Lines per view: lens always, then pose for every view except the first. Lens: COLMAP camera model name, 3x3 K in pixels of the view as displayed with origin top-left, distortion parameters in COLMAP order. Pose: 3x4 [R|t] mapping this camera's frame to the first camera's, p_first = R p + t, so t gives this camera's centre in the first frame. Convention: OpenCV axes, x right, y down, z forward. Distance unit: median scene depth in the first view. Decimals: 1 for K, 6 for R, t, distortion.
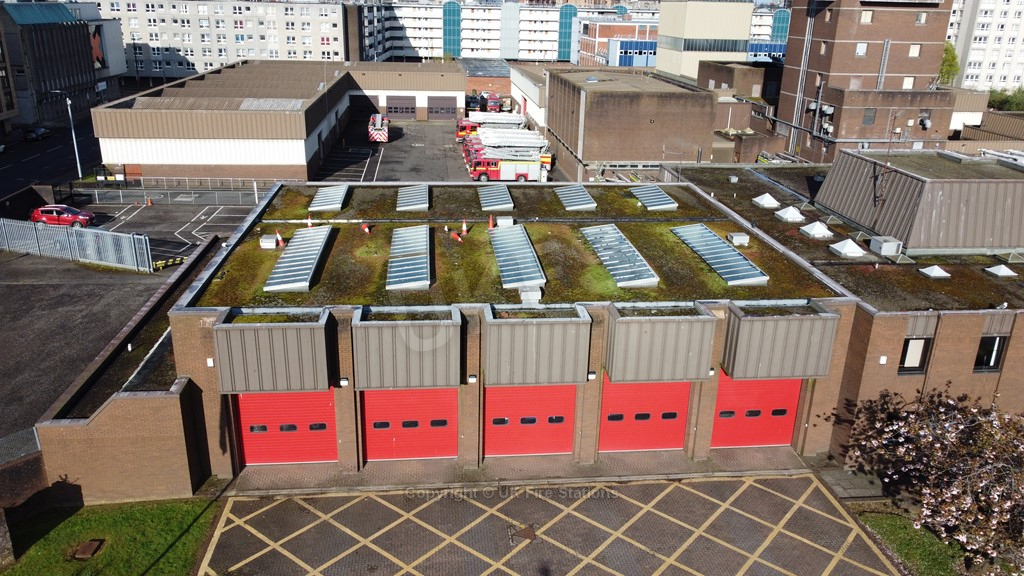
lens RADIAL K [[773.7, 0, 512.4], [0, 773.7, 286.2], [0, 0, 1]] dist [0.010117, -0.013643]
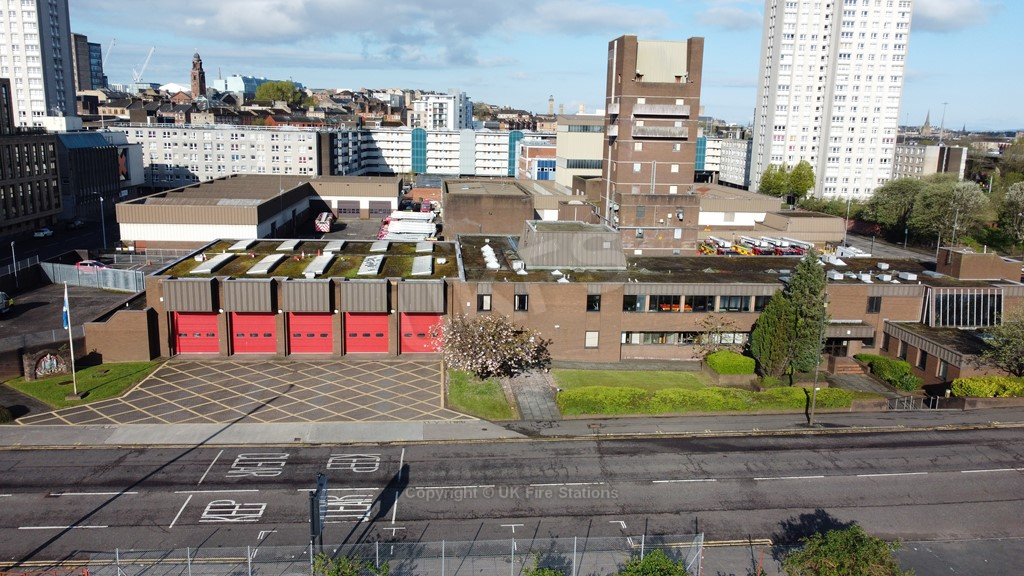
lens RADIAL K [[773.7, 0, 511.7], [0, 773.7, 286.5], [0, 0, 1]] dist [0.010117, -0.013643]
pose [[0.999909, 0.004223, -0.012784, 0.234845], [-0.006003, 0.989775, -0.142514, 0.133550], [0.012051, 0.142577, 0.989710, -0.438731]]
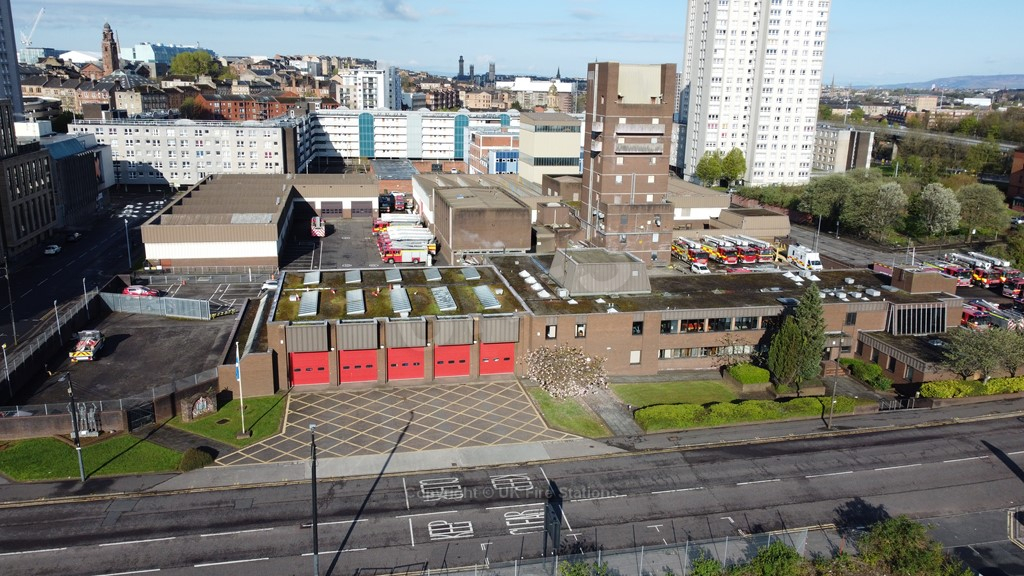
lens RADIAL K [[773.7, 0, 511.7], [0, 773.7, 286.4], [0, 0, 1]] dist [0.010117, -0.013643]
pose [[0.994100, -0.028231, 0.104729, 0.042500], [0.037407, 0.995531, -0.086710, 0.059465], [-0.101813, 0.090116, 0.990713, -0.608867]]
